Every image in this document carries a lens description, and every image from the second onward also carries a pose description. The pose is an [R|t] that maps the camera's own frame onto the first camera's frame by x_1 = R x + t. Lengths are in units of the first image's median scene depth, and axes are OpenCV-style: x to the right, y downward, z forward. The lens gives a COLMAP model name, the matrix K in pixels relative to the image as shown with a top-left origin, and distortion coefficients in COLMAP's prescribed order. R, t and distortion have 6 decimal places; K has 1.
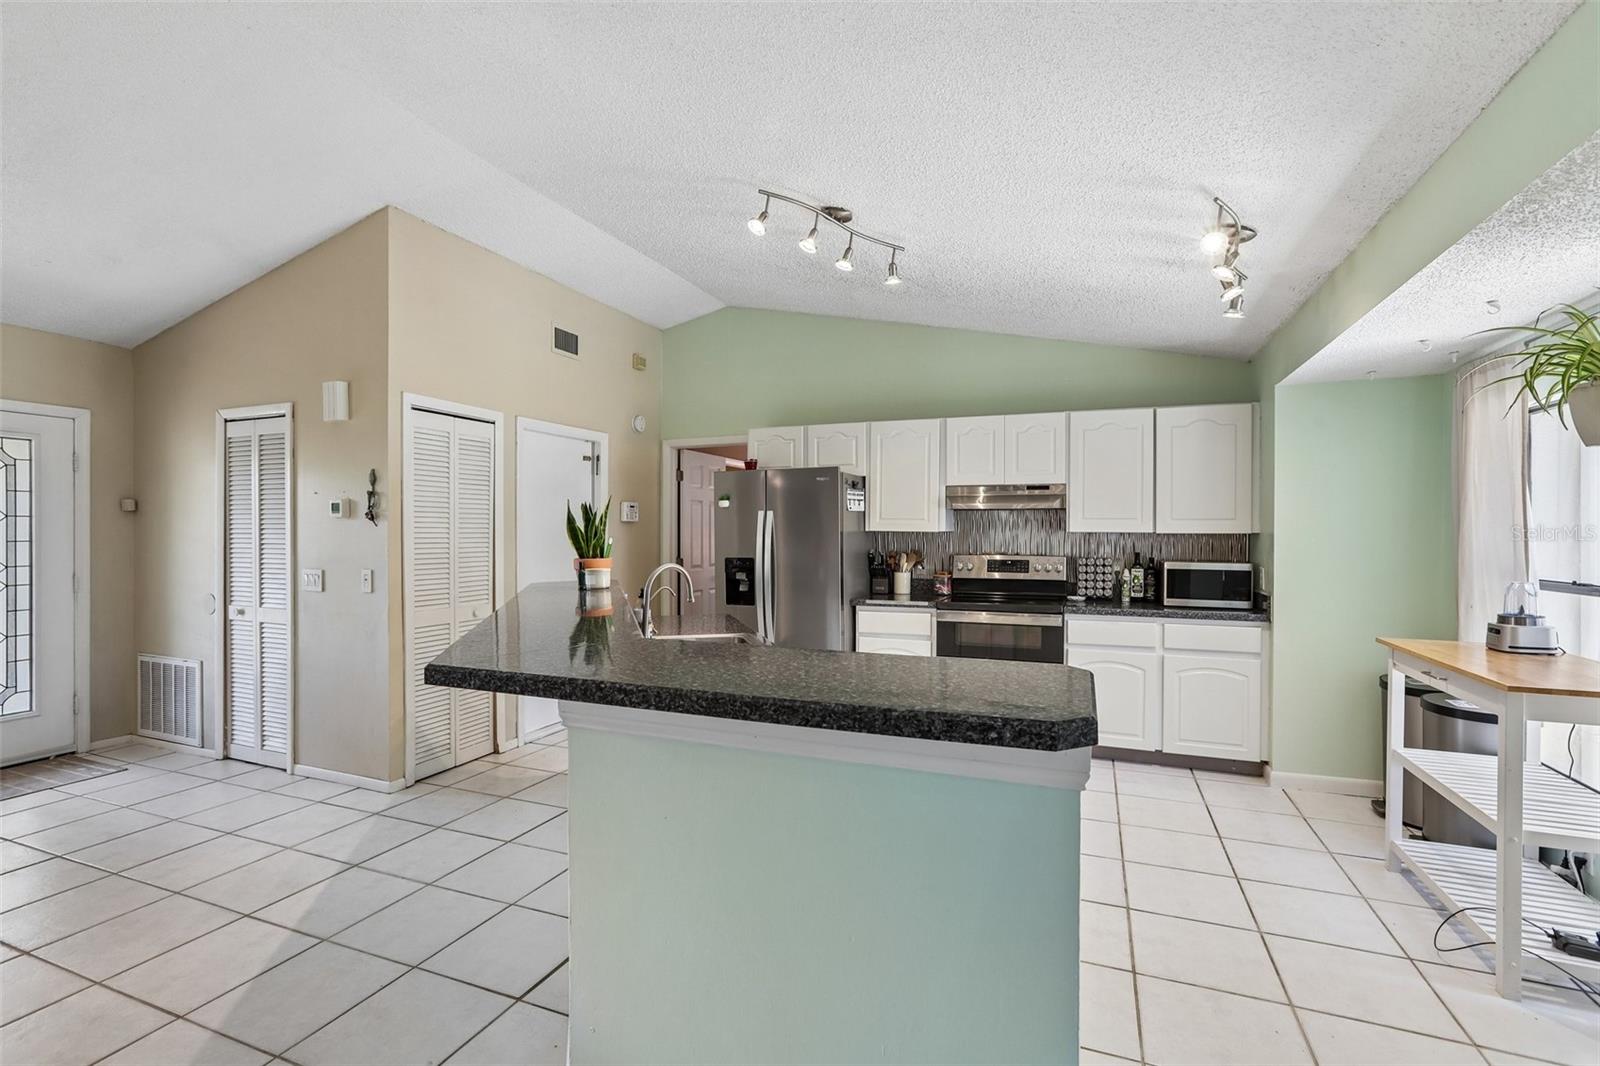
lens RADIAL K [[736.9, 0, 792.9], [0, 736.9, 533.5], [0, 0, 1]] dist [-0.029481, 0.012485]
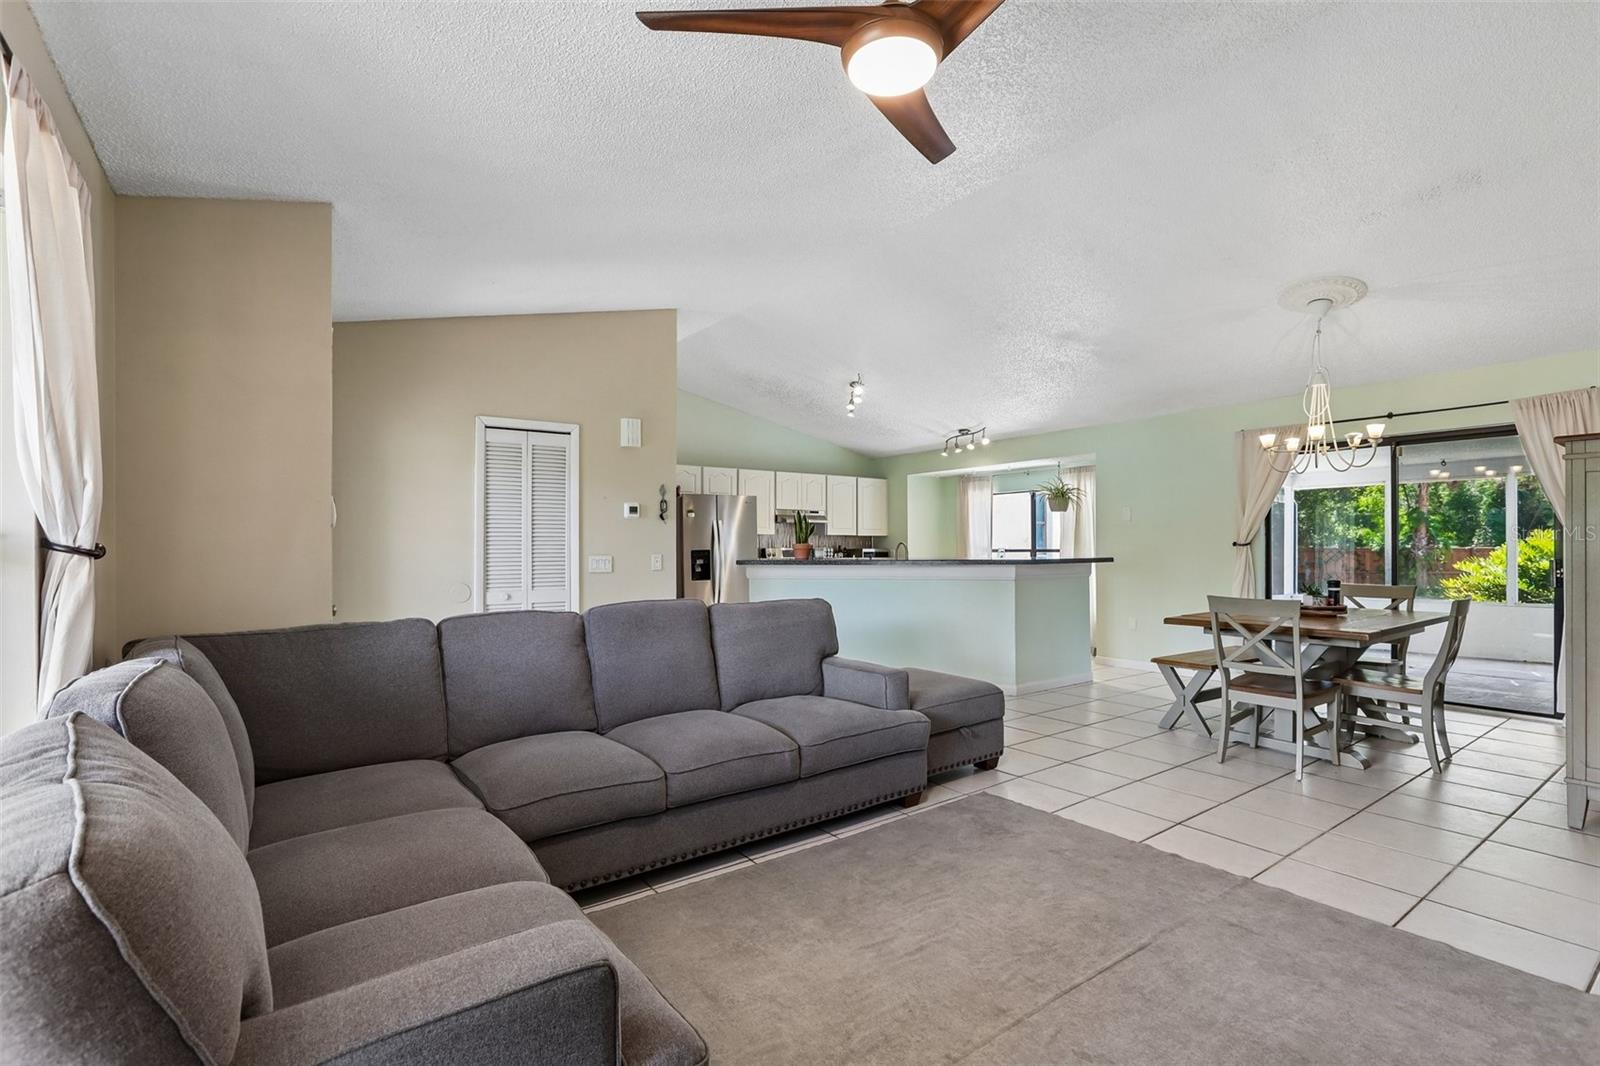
lens RADIAL K [[736.9, 0, 792.5], [0, 736.9, 554.4], [0, 0, 1]] dist [-0.029481, 0.012485]
pose [[0.530926, -0.012470, 0.847326, -1.381088], [0.009832, 0.999915, 0.008555, 0.033420], [-0.847361, 0.003789, 0.531004, 0.003721]]
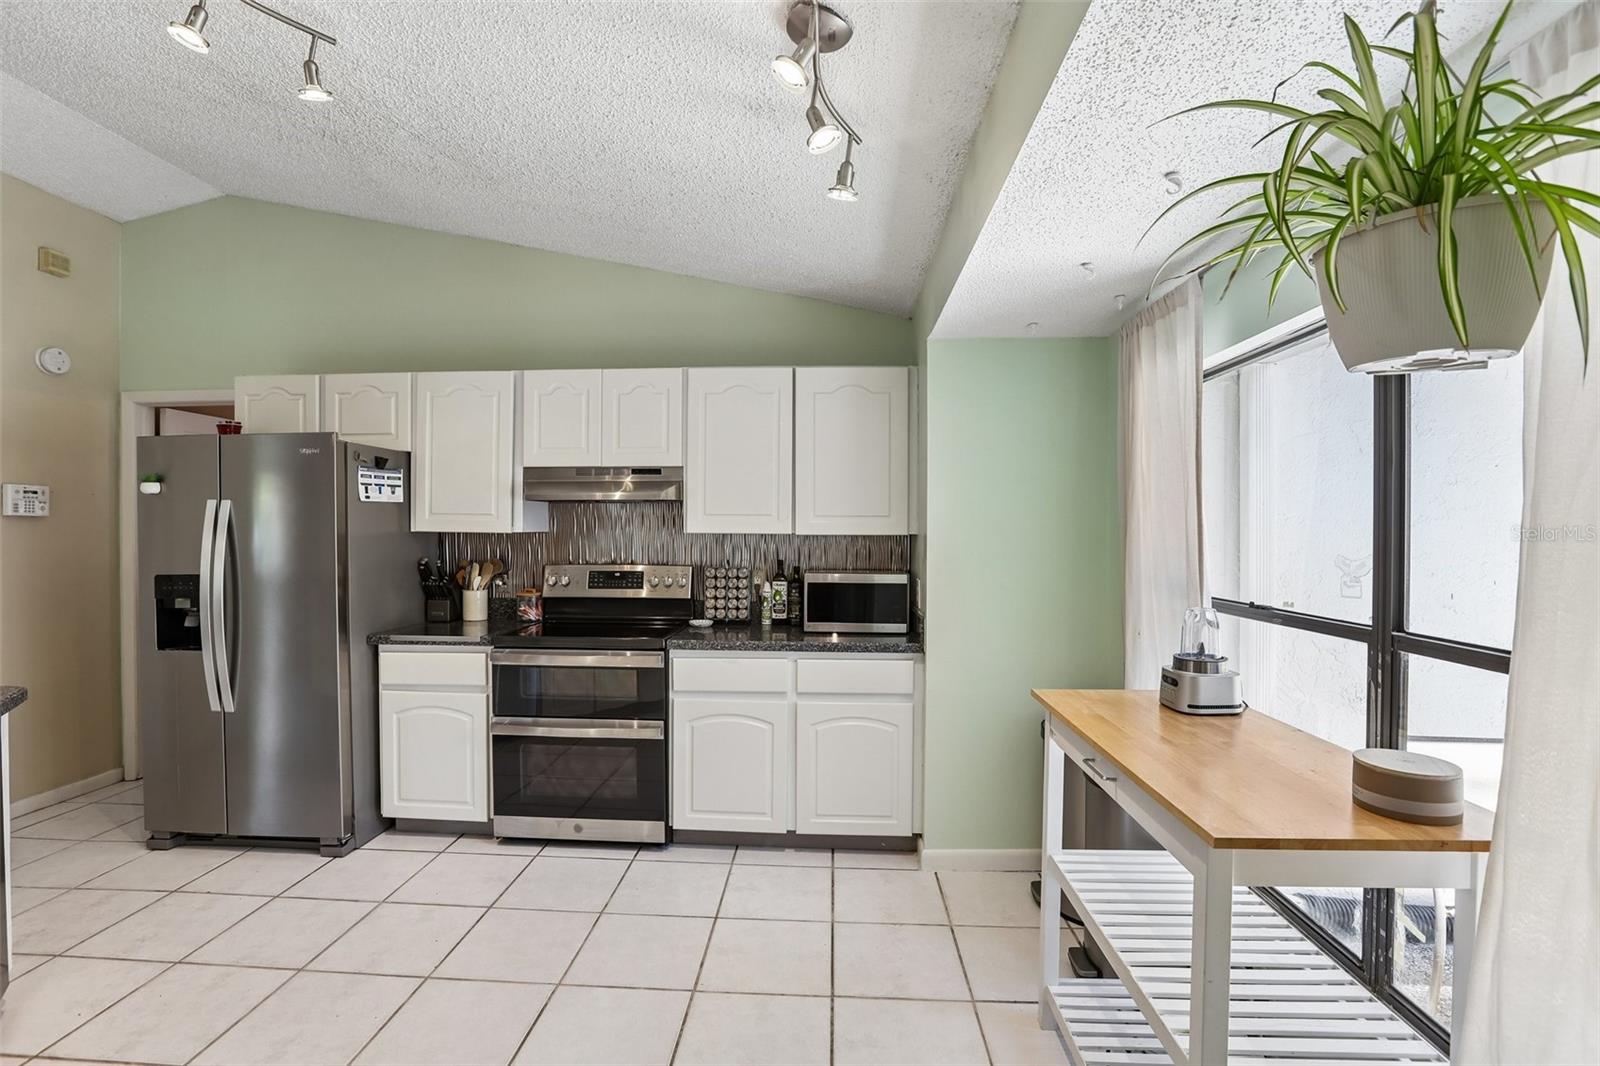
lens RADIAL K [[736.9, 0, 791.3], [0, 736.9, 538.7], [0, 0, 1]] dist [-0.029481, 0.012485]
pose [[0.949919, -0.002608, 0.312486, 0.243953], [0.000365, 0.999974, 0.007236, -0.001870], [-0.312497, -0.006760, 0.949895, 0.269315]]
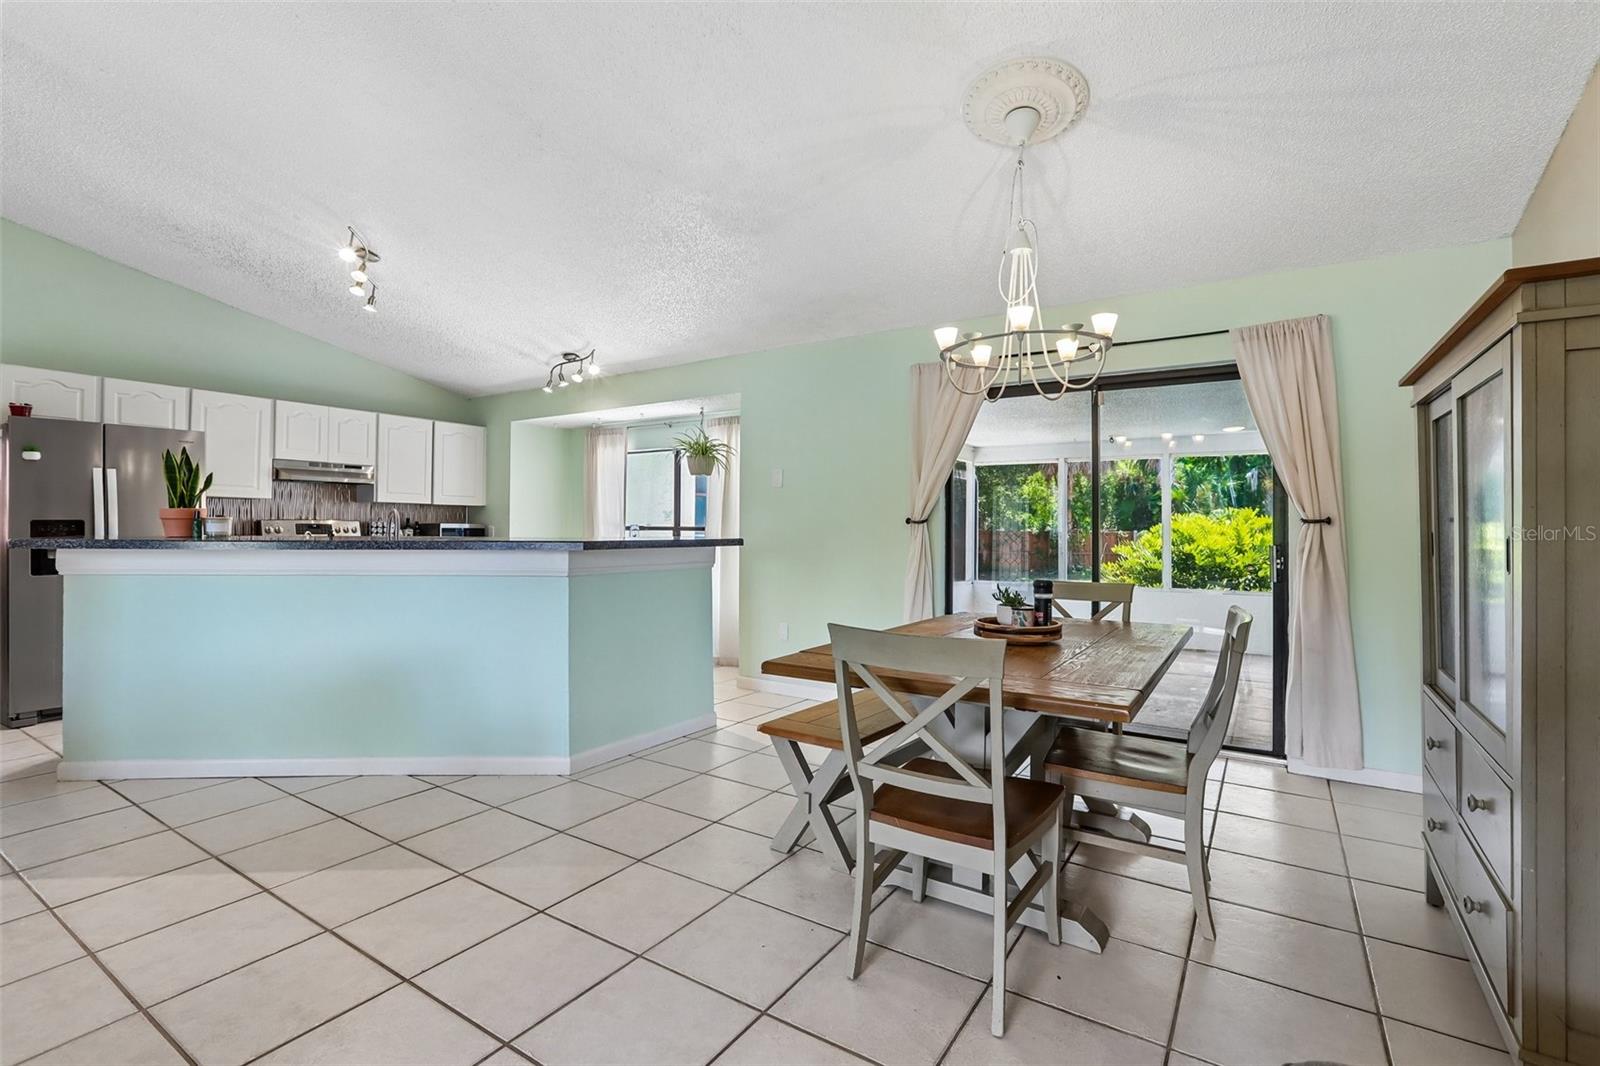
lens RADIAL K [[736.9, 0, 790.5], [0, 736.9, 521.4], [0, 0, 1]] dist [-0.029481, 0.012485]
pose [[0.196358, 0.007777, 0.980501, -0.785743], [-0.002346, 0.999969, -0.007462, 0.041629], [-0.980529, -0.000835, 0.196370, -0.011637]]
